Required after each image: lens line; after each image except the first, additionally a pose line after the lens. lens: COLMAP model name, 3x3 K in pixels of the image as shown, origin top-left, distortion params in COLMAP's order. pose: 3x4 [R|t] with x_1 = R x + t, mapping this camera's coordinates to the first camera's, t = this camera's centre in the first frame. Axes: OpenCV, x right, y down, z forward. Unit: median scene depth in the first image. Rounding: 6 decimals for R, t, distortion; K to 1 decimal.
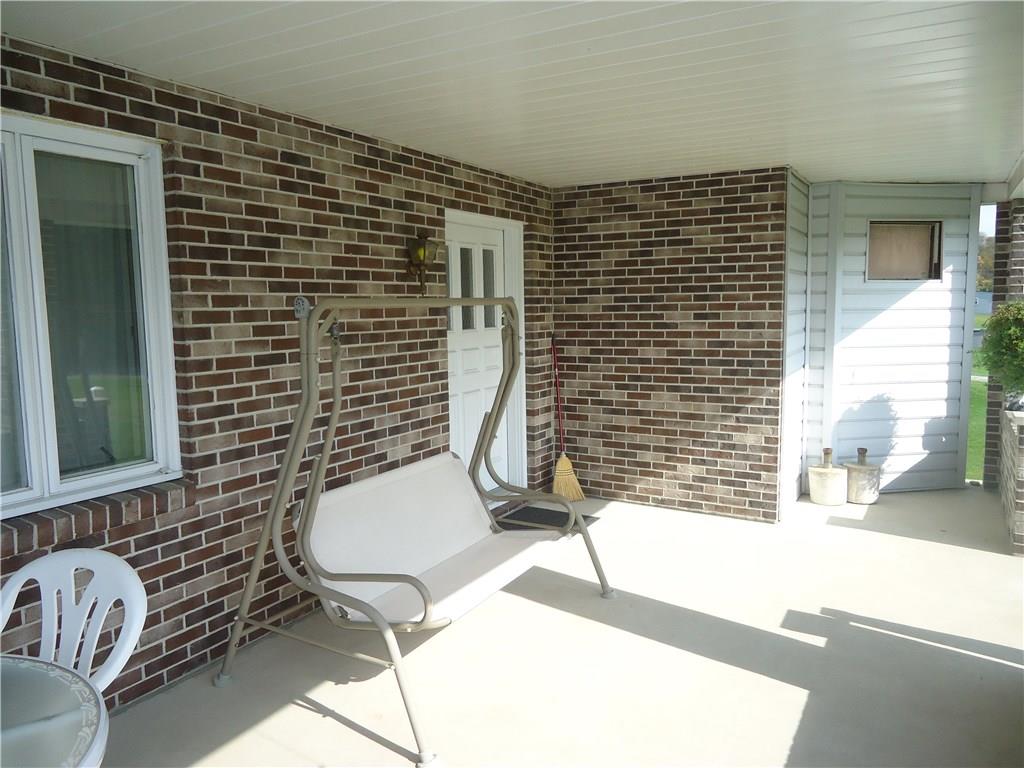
lens RADIAL K [[744.7, 0, 511.0], [0, 744.7, 387.7], [0, 0, 1]] dist [-0.006637, 0.003179]
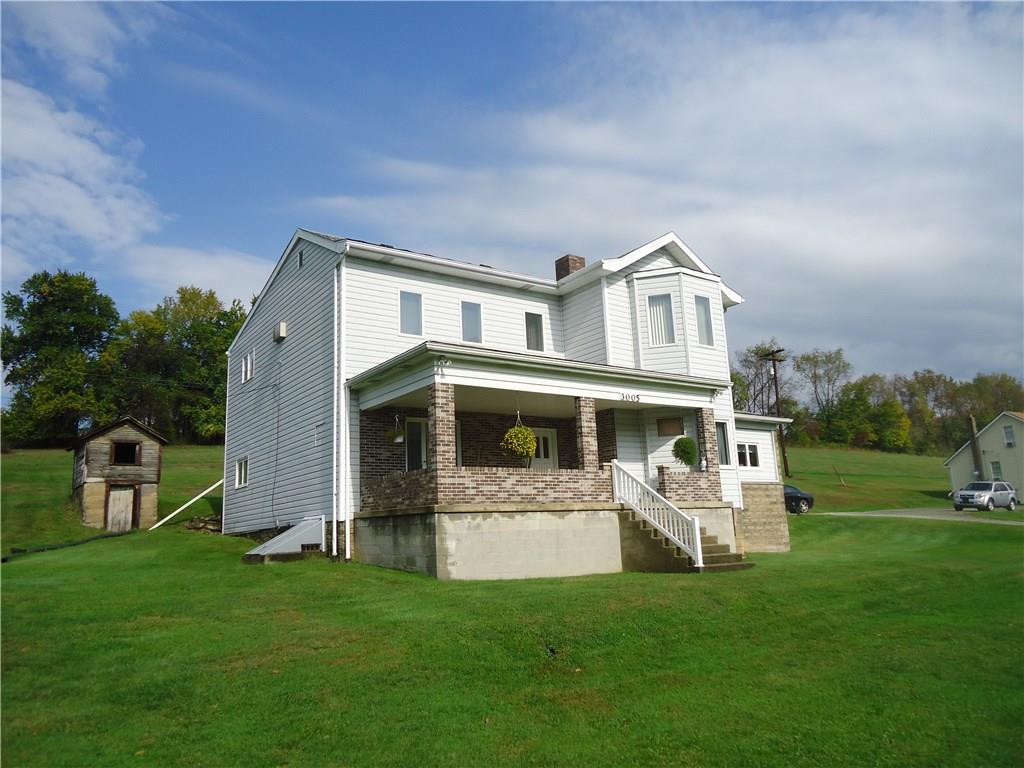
lens RADIAL K [[744.7, 0, 511.7], [0, 744.7, 385.2], [0, 0, 1]] dist [-0.006637, 0.003179]
pose [[0.907360, -0.110279, -0.405631, 1.887992], [-0.016380, 0.954965, -0.296266, 0.933991], [0.420035, 0.275464, 0.864691, -3.265139]]
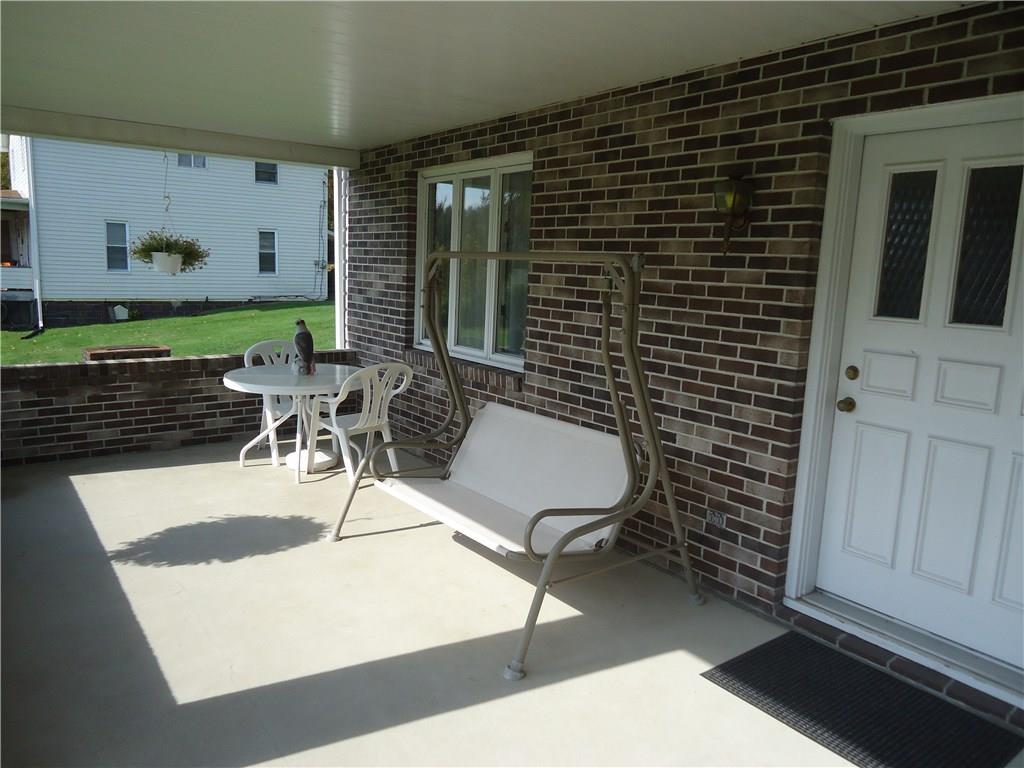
lens RADIAL K [[744.7, 0, 512.7], [0, 744.7, 379.2], [0, 0, 1]] dist [-0.006637, 0.003179]
pose [[-0.404065, 0.137187, -0.904385, 0.762010], [-0.135186, 0.968877, 0.207369, -0.145103], [0.904686, 0.206051, -0.372943, 1.252604]]
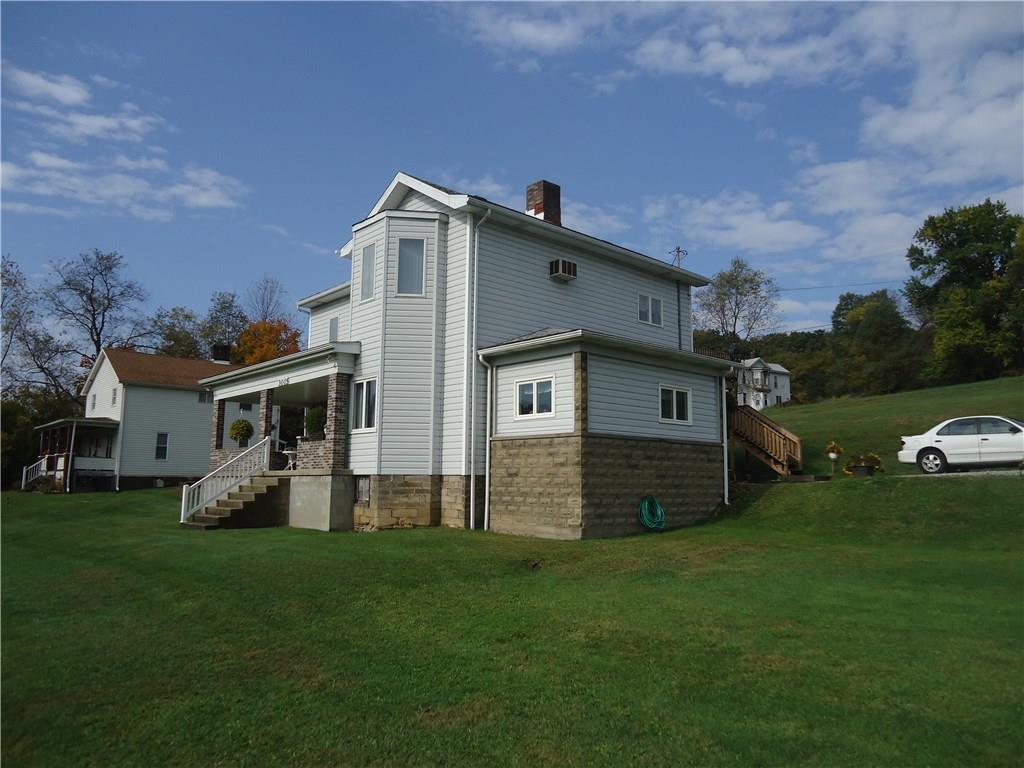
lens RADIAL K [[744.7, 0, 511.3], [0, 744.7, 381.8], [0, 0, 1]] dist [-0.006637, 0.003179]
pose [[-0.307951, -0.124411, -0.943233, 5.463249], [-0.111245, 0.989321, -0.094171, -0.089513], [0.944876, 0.075929, -0.318503, 4.713827]]
